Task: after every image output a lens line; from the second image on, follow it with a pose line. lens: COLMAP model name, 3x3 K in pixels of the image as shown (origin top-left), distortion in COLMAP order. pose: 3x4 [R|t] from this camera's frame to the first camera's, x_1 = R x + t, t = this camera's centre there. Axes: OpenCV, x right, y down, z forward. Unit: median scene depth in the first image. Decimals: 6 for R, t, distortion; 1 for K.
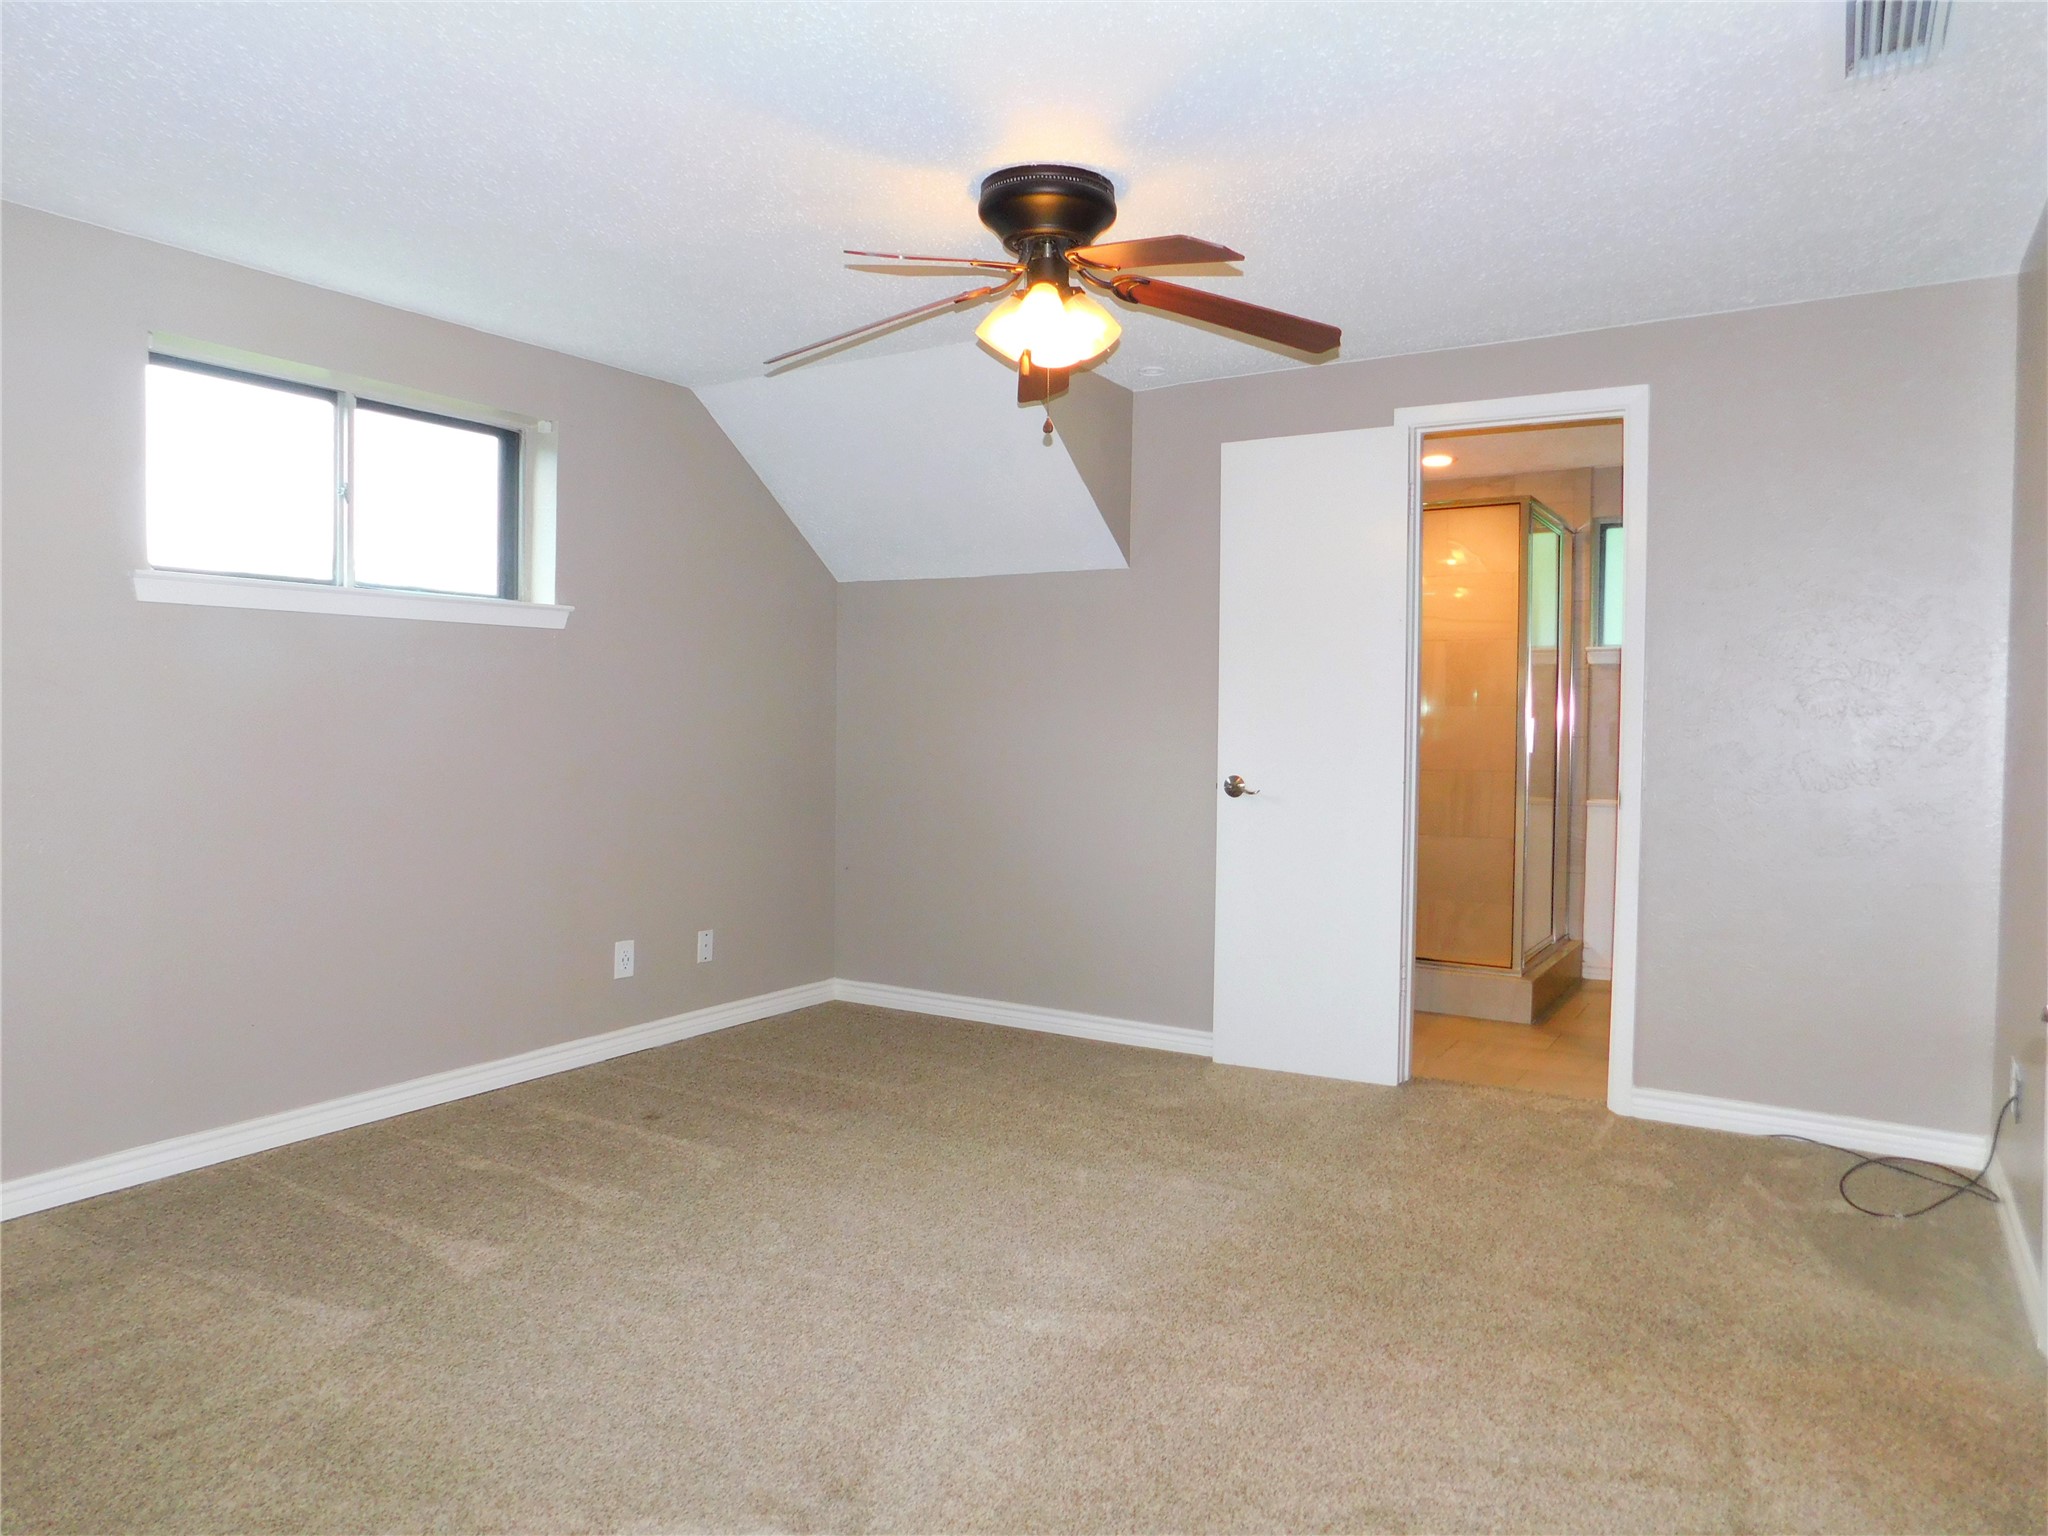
lens RADIAL K [[1361.0, 0, 1012.7], [0, 1361.0, 767.6], [0, 0, 1]] dist [-0.056126, 0.044725]
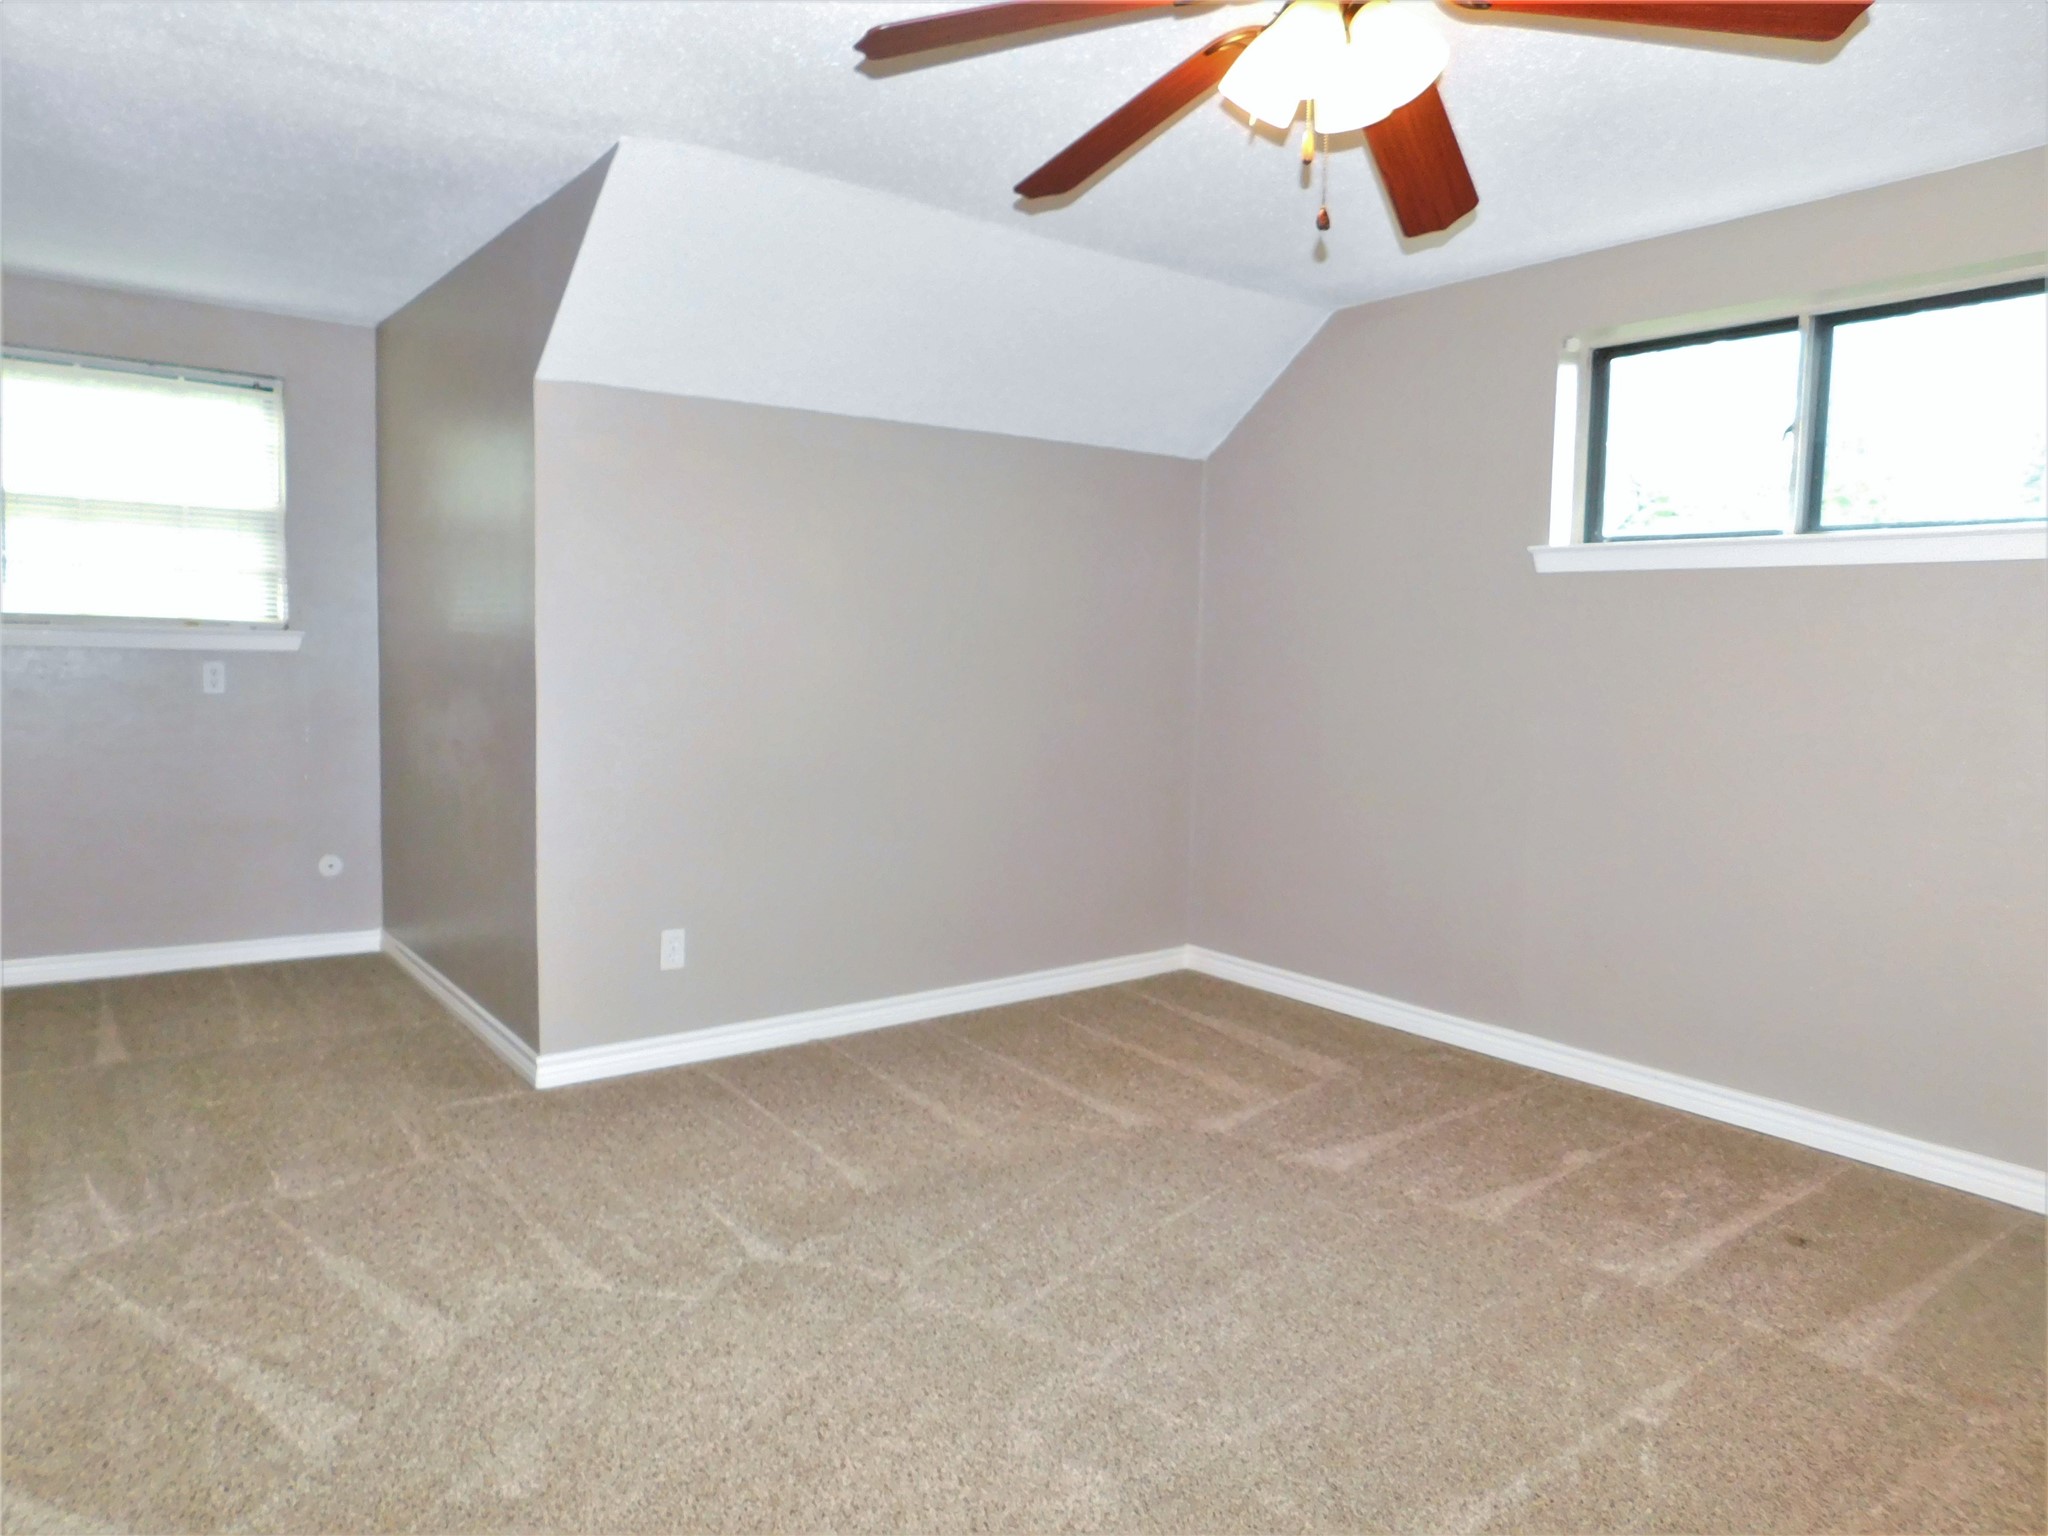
lens RADIAL K [[1361.0, 0, 1021.6], [0, 1361.0, 756.4], [0, 0, 1]] dist [-0.056126, 0.044725]
pose [[-0.358439, 0.054095, -0.931985, 0.552204], [-0.063955, 0.994551, 0.082323, -0.029012], [0.931360, 0.089113, -0.353026, 0.888721]]
